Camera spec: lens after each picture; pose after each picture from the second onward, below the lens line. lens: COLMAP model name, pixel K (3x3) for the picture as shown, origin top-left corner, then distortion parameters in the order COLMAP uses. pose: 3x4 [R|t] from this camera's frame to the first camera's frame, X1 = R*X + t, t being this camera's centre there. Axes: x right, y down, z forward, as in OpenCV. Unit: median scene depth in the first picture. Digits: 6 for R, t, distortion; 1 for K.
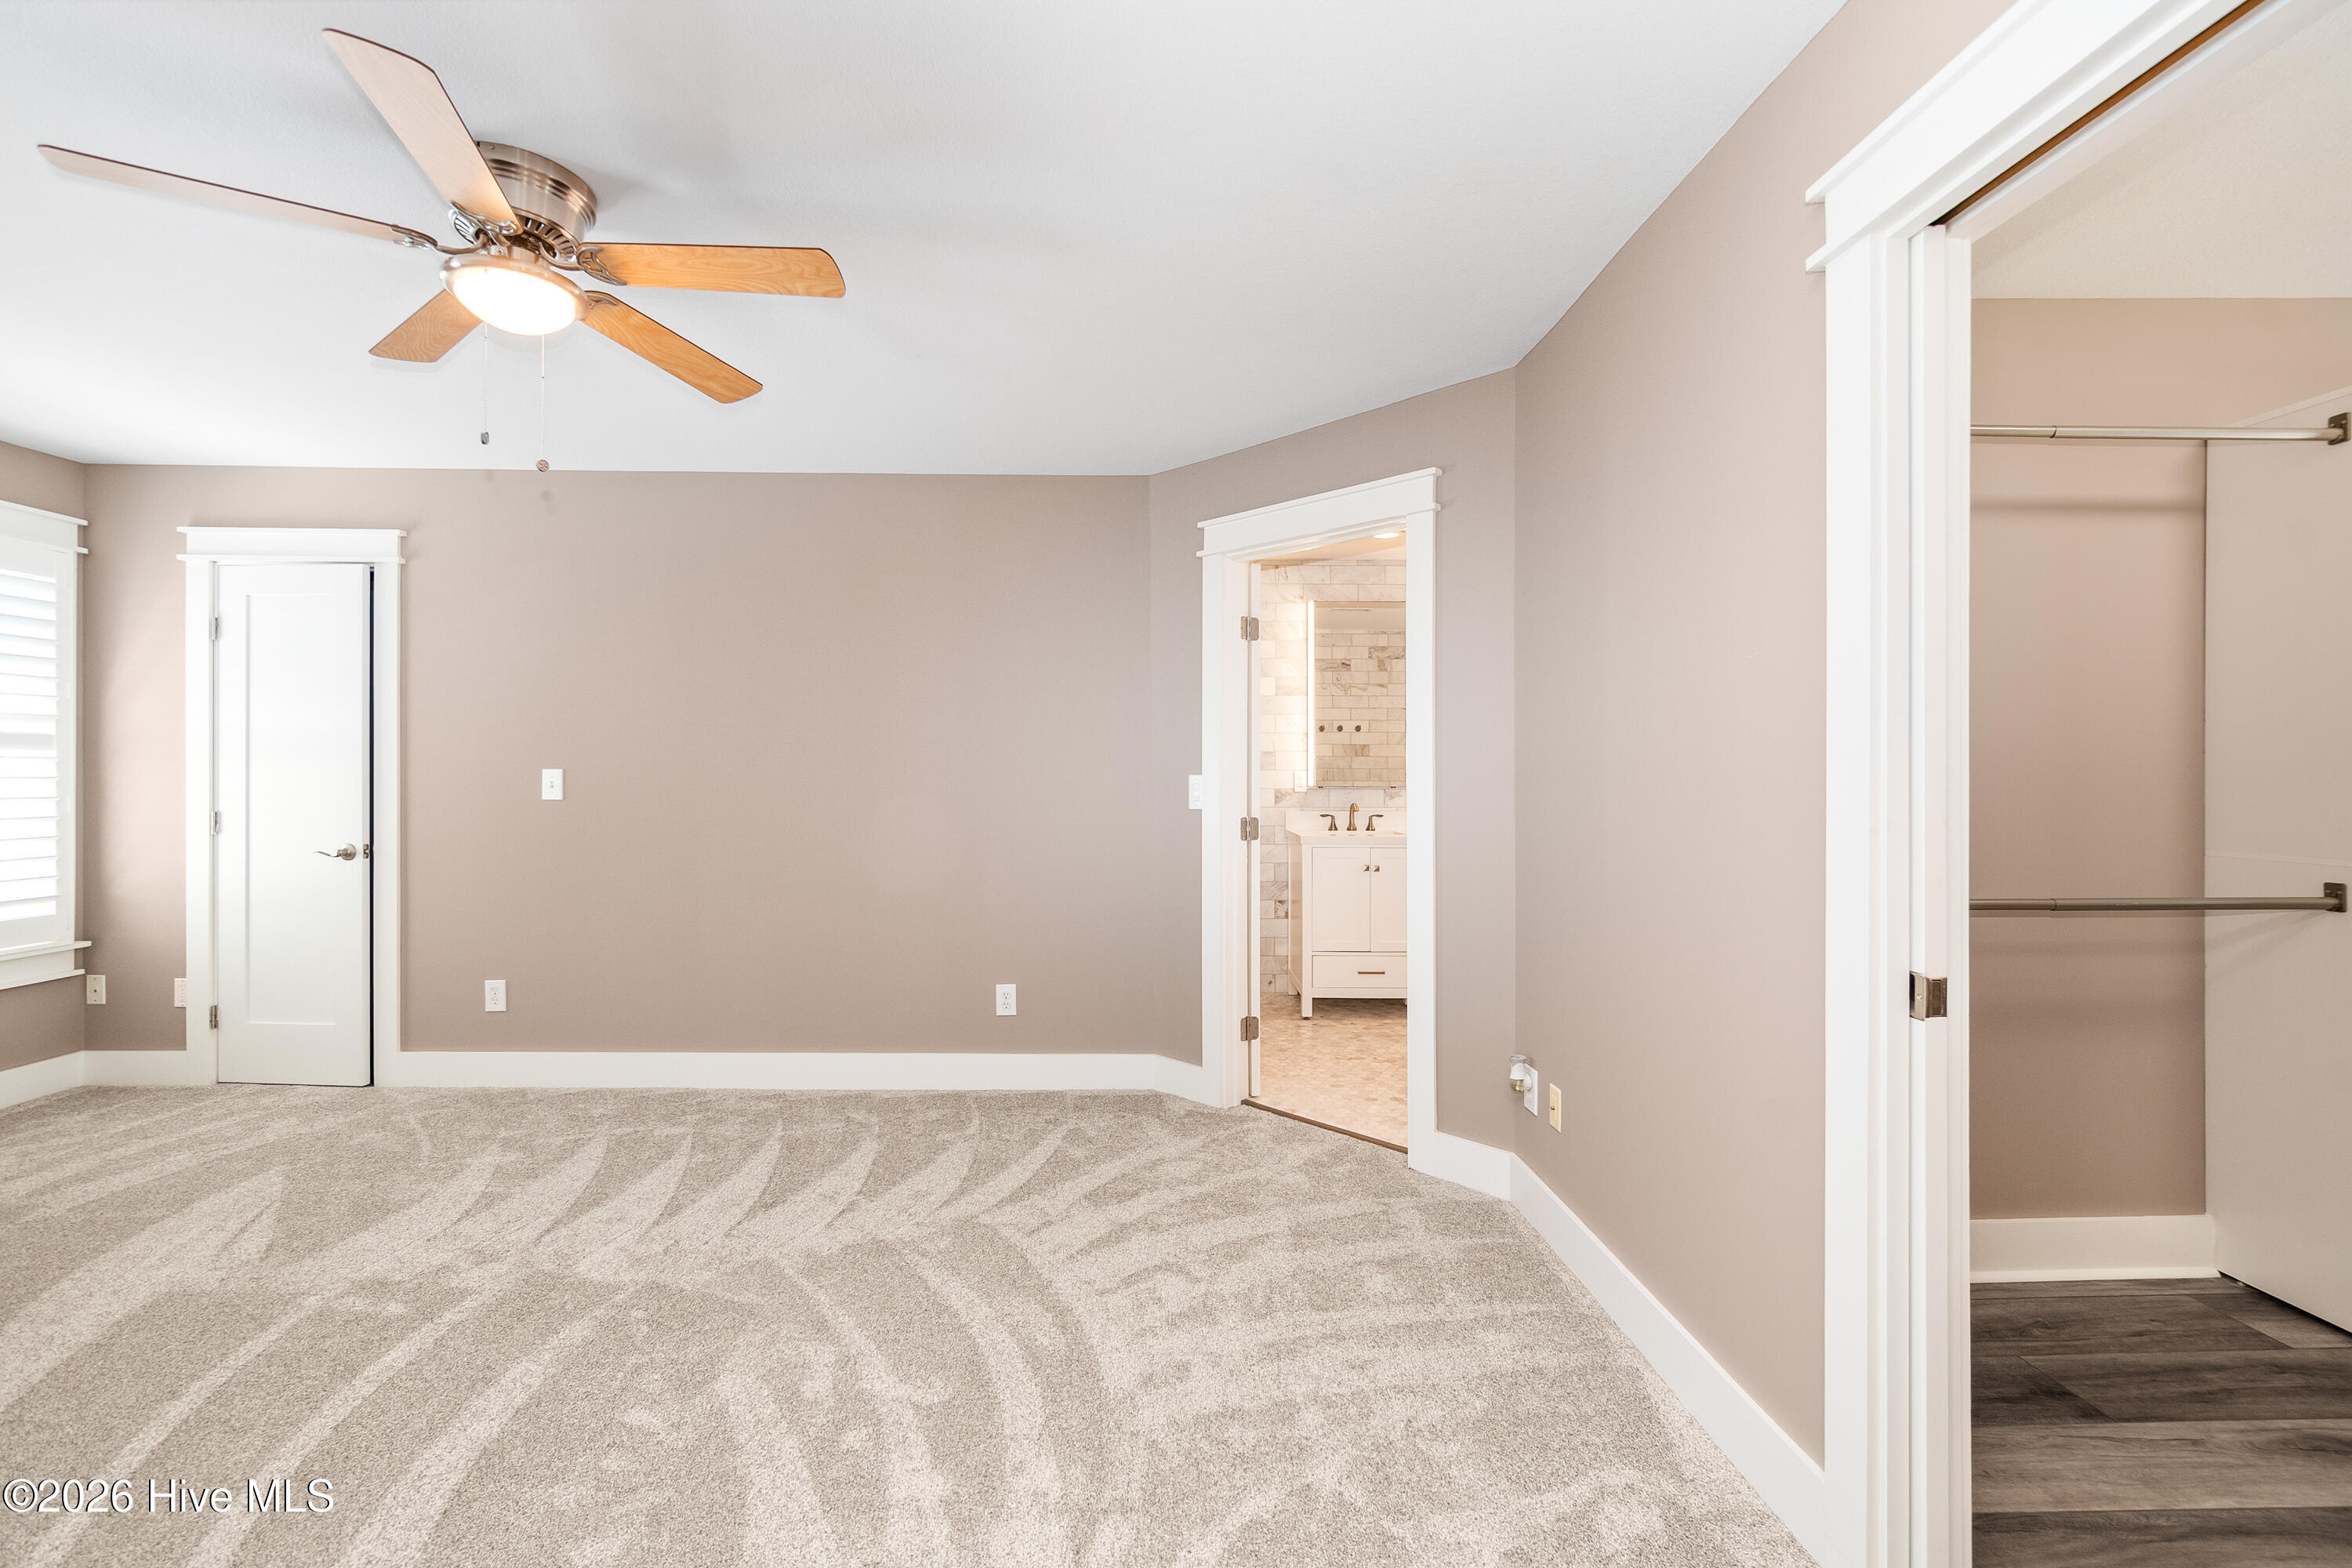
lens RADIAL K [[1010.4, 0, 1168.3], [0, 1010.4, 780.5], [0, 0, 1]] dist [-0.004110, 0.000182]
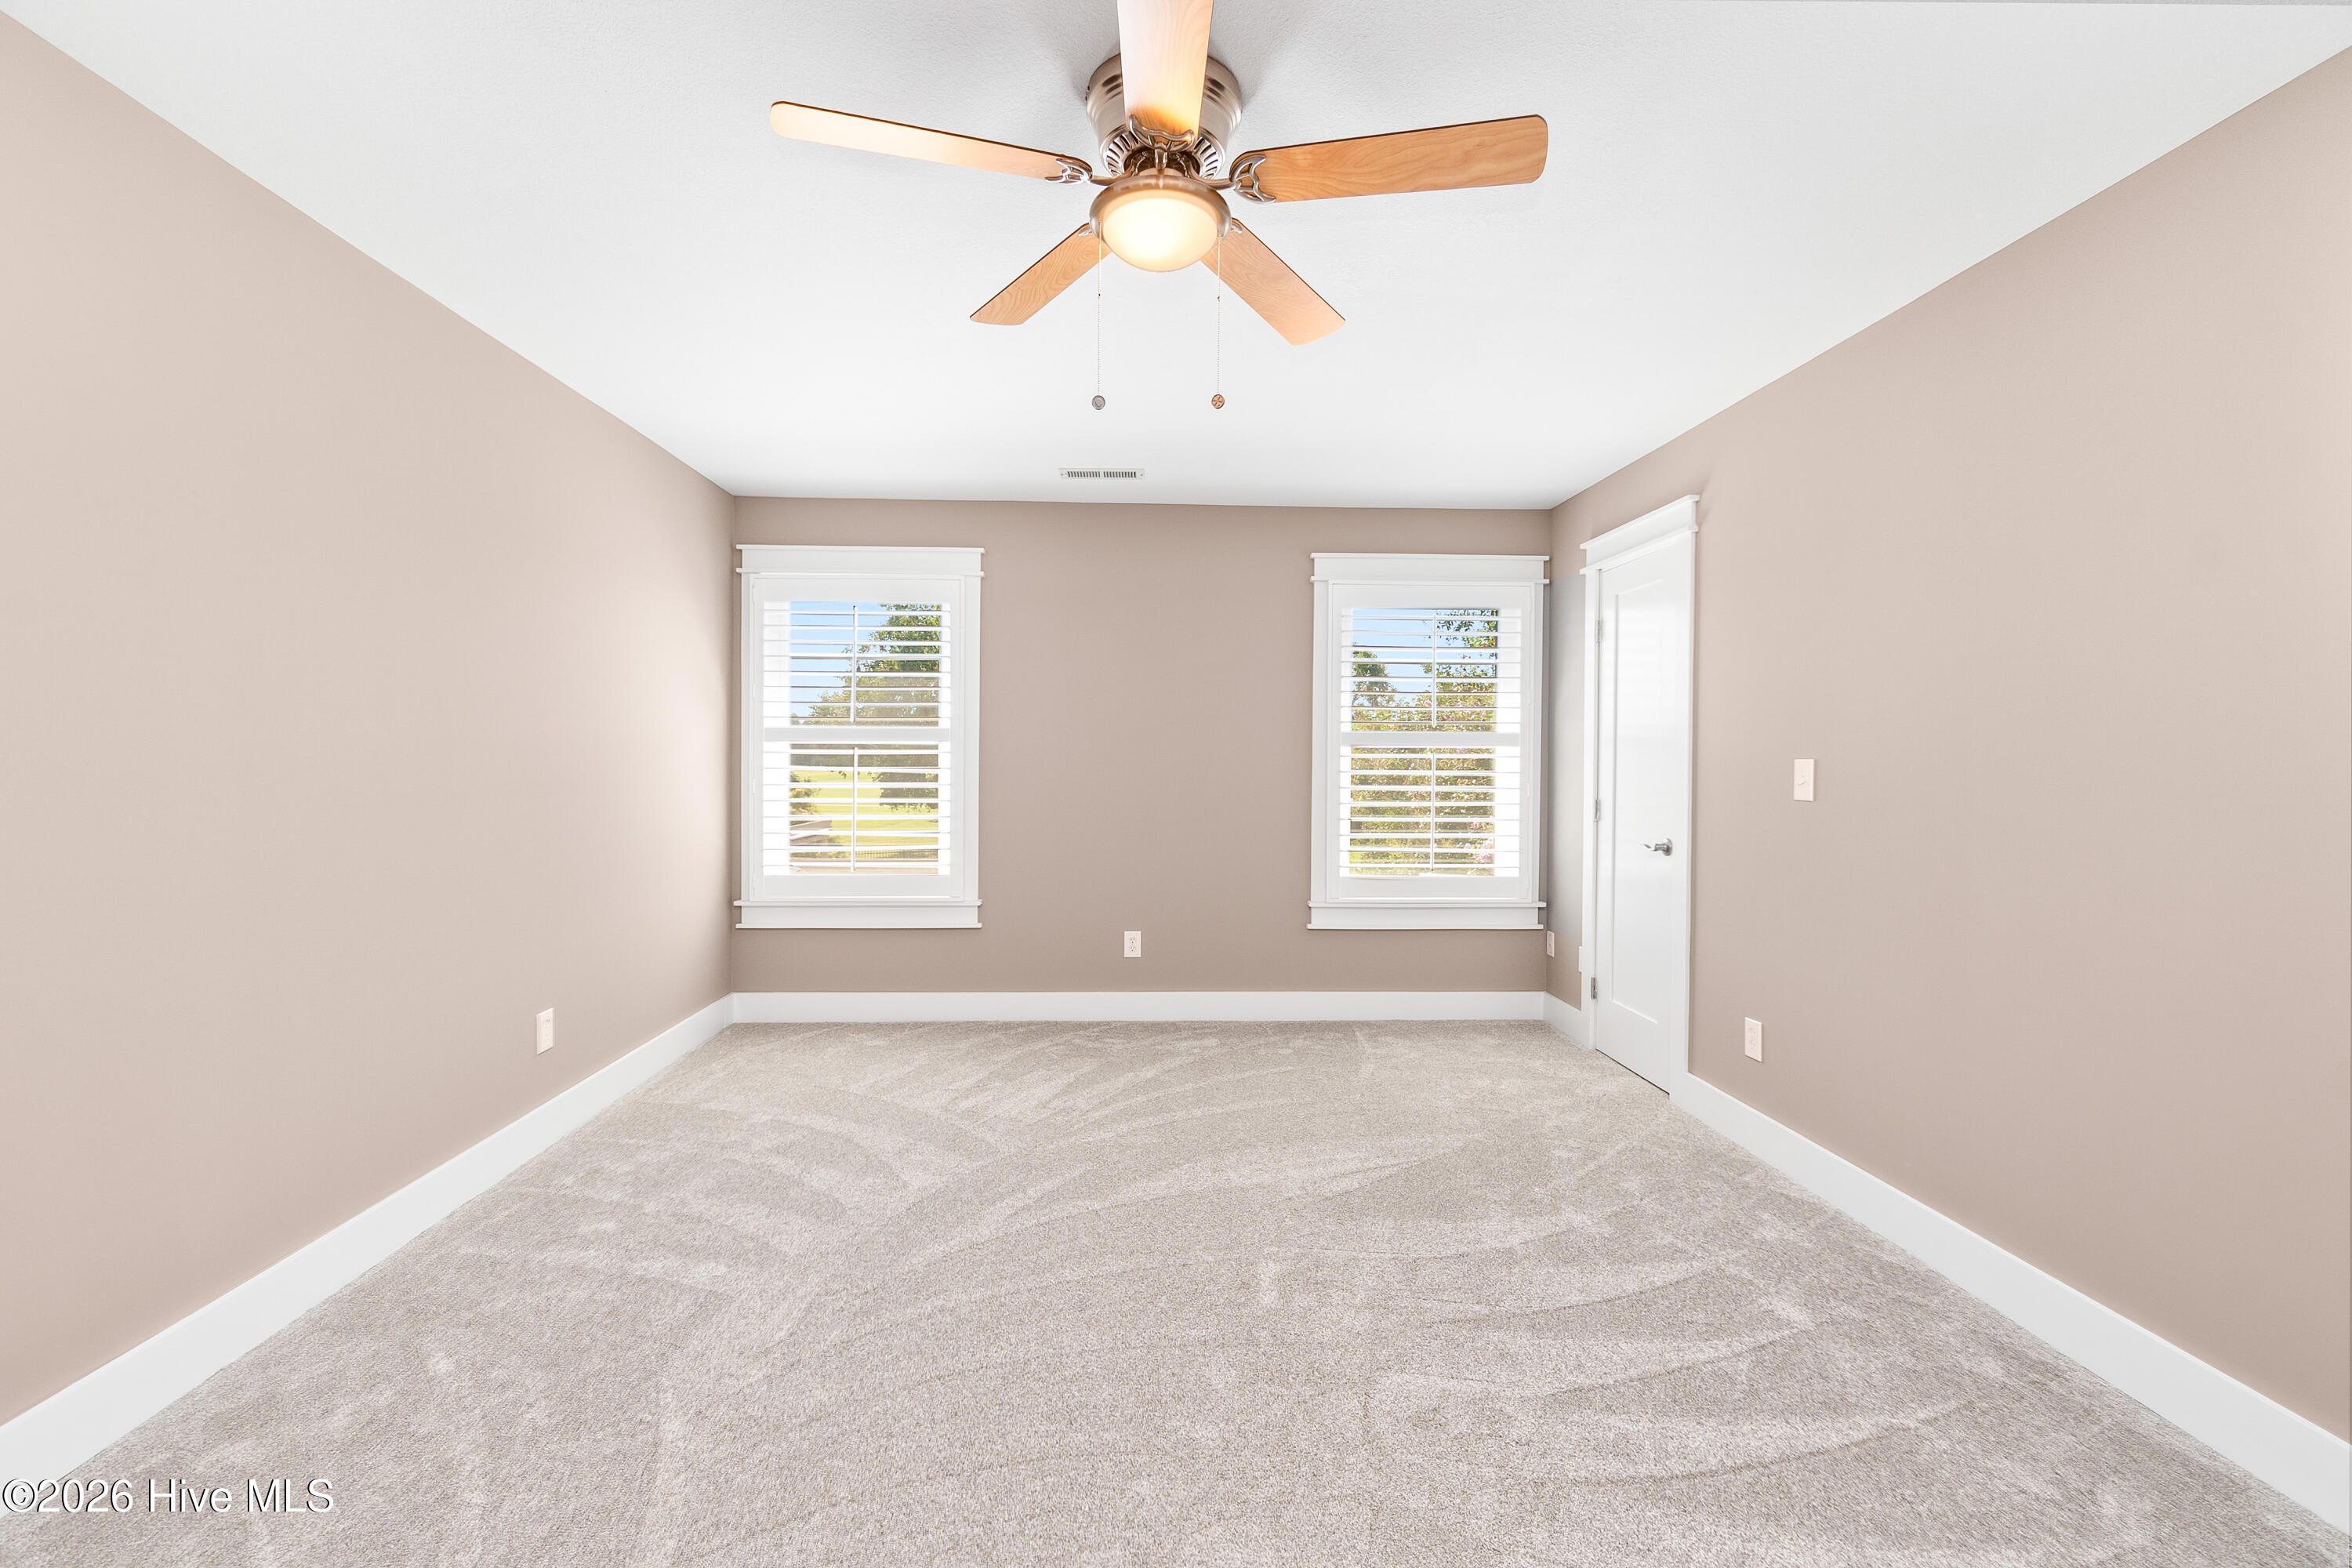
lens RADIAL K [[1010.4, 0, 1168.3], [0, 1010.4, 780.5], [0, 0, 1]] dist [-0.004110, 0.000182]
pose [[0.017704, 0.016331, -0.999710, 0.158493], [-0.011517, 0.999804, 0.016129, -0.002509], [0.999777, 0.011228, 0.017888, 0.615785]]
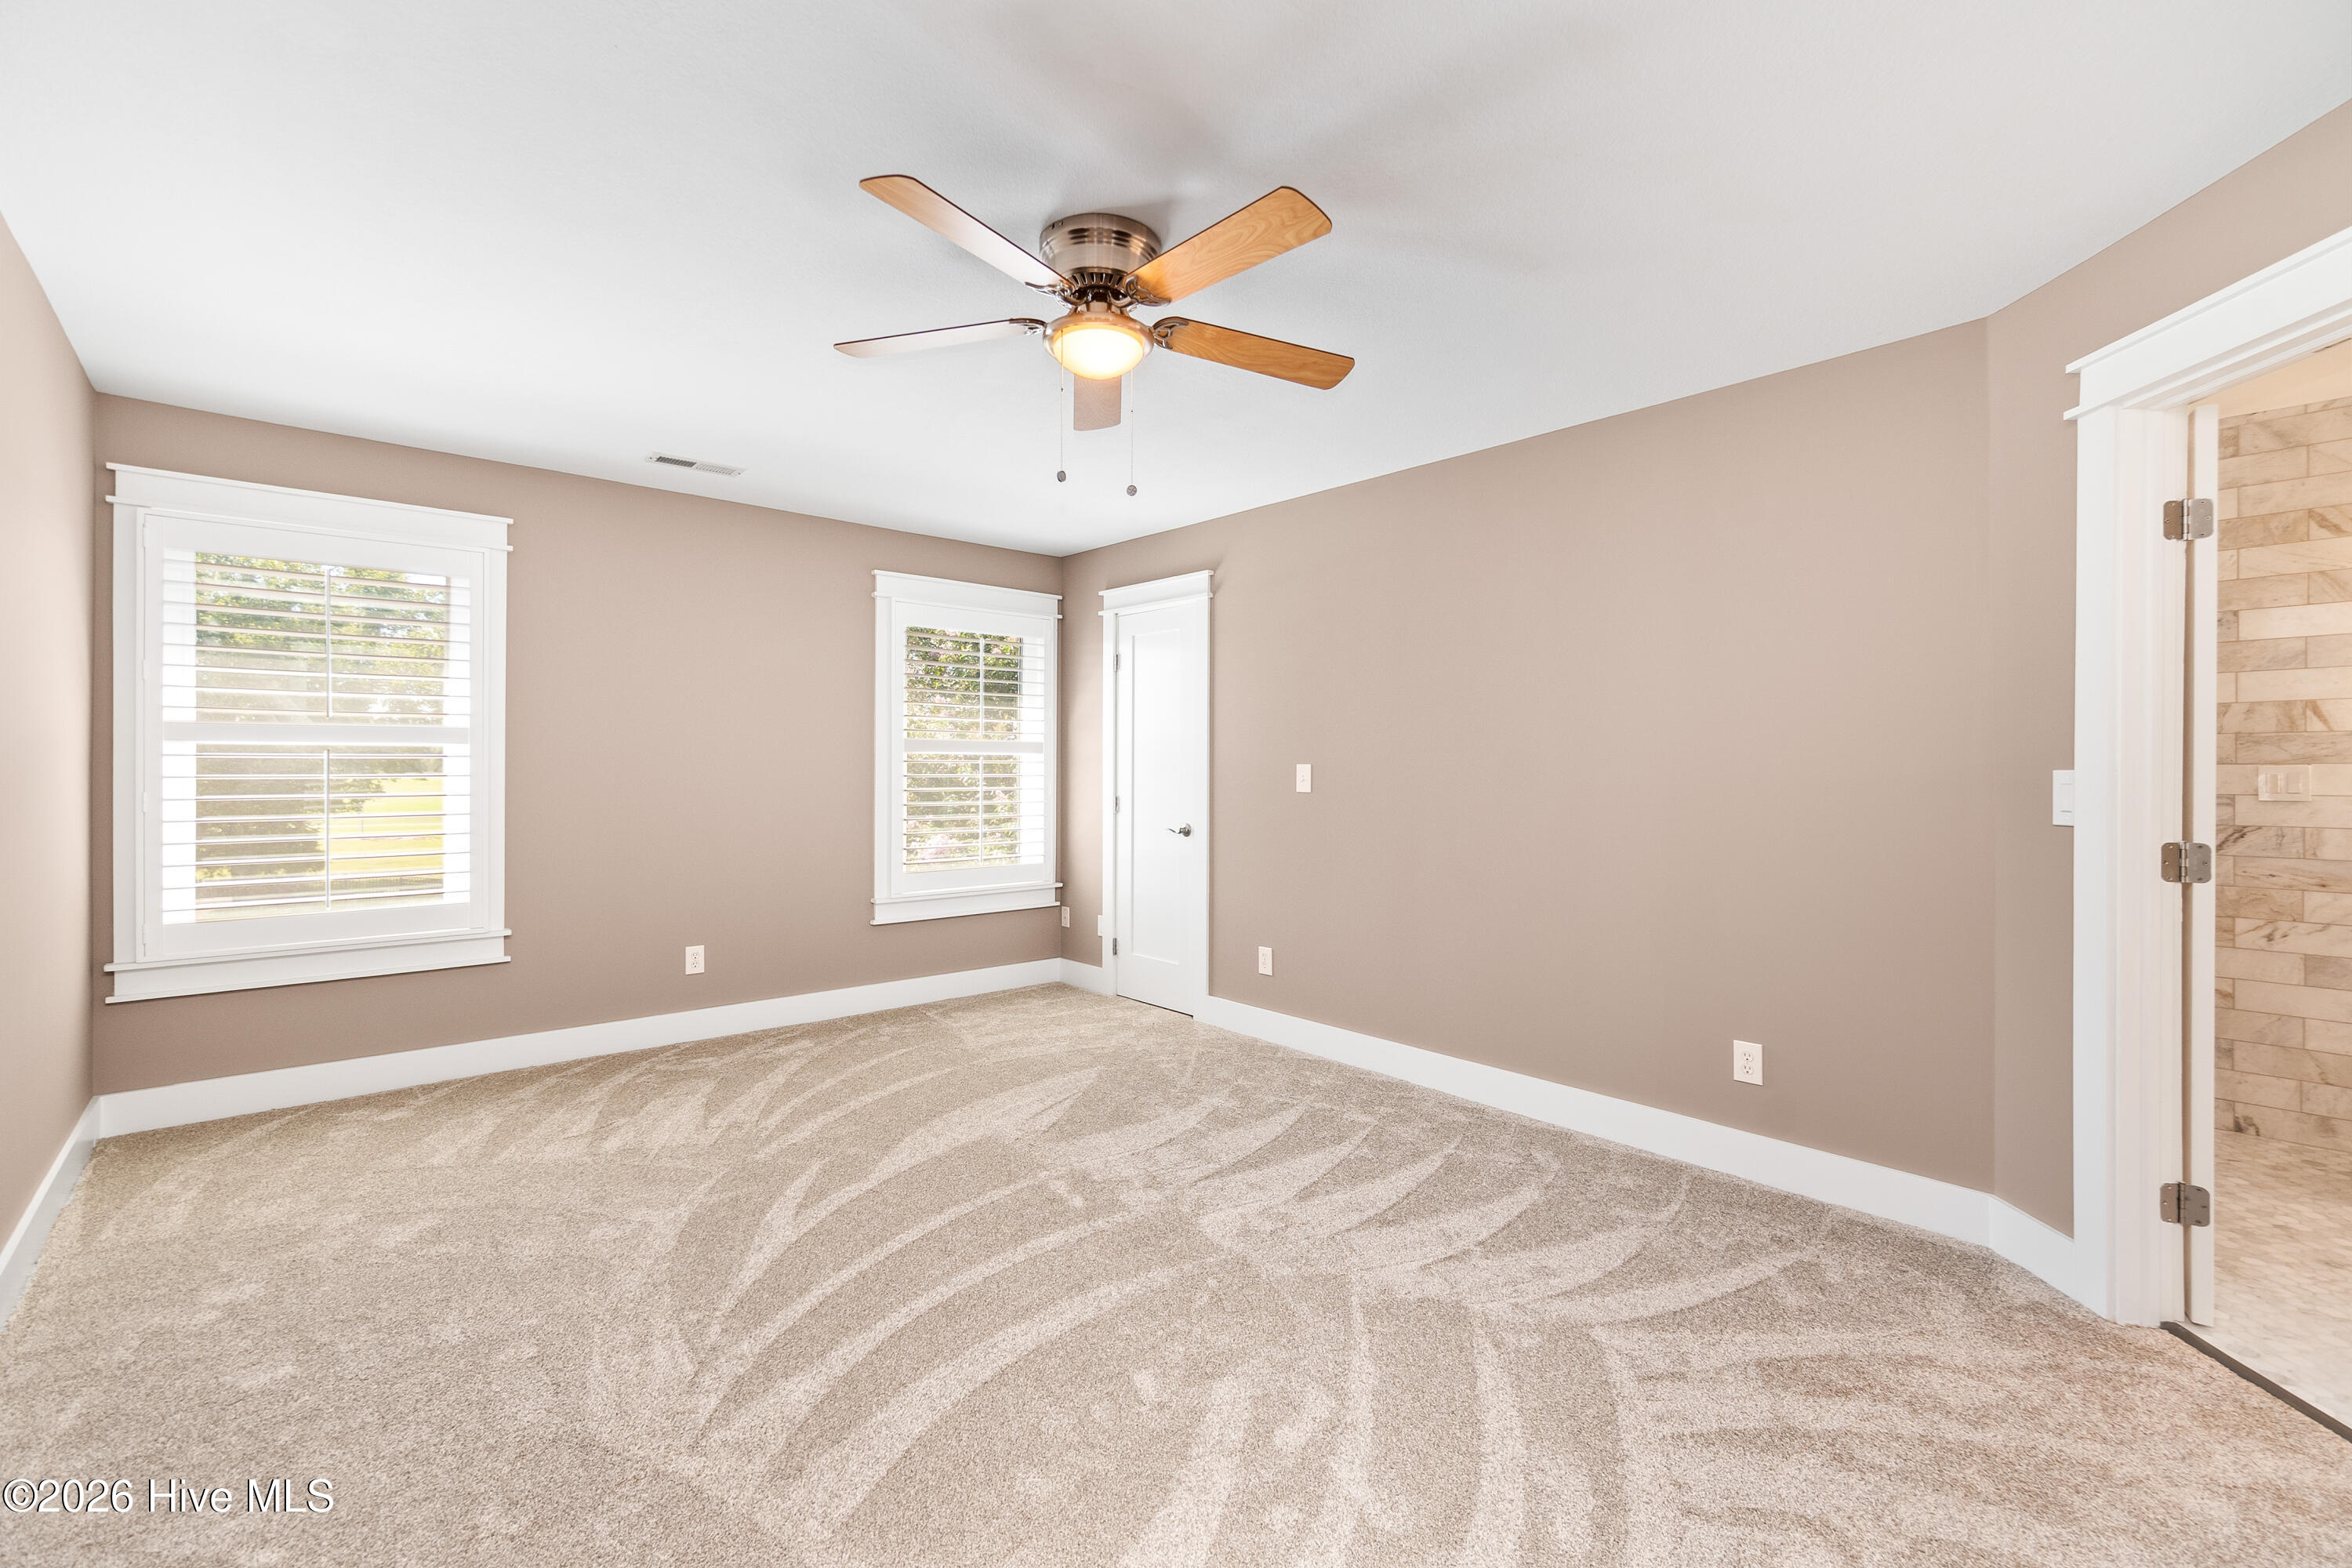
lens RADIAL K [[1007.3, 0, 1162.3], [0, 1007.3, 779.0], [0, 0, 1]] dist [-0.008472, 0.004274]
pose [[0.641670, 0.007211, -0.766947, 0.168265], [-0.006076, 0.999972, 0.004318, 0.001069], [0.766957, 0.001889, 0.641696, 0.202907]]
